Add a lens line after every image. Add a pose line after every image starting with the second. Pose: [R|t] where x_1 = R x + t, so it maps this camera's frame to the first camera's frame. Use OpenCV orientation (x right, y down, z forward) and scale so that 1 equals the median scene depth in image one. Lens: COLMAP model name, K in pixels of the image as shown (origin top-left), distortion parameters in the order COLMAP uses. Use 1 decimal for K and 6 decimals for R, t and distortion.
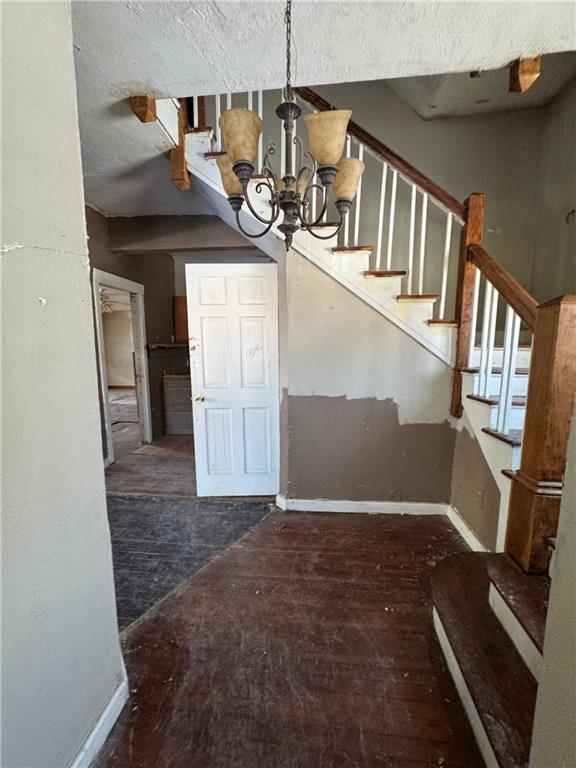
lens RADIAL K [[309.8, 0, 287.6], [0, 309.8, 387.4], [0, 0, 1]] dist [-0.002160, 0.000392]
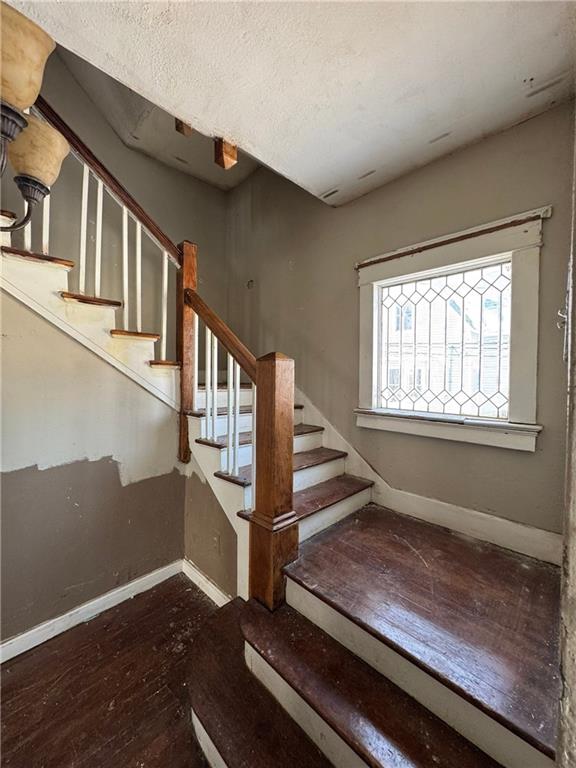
lens RADIAL K [[309.8, 0, 289.5], [0, 309.8, 383.8], [0, 0, 1]] dist [-0.002160, 0.000392]
pose [[0.616809, -0.017147, 0.786926, 0.000763], [0.096705, 0.993839, -0.054144, -0.068923], [-0.781149, 0.109496, 0.614668, 0.157349]]
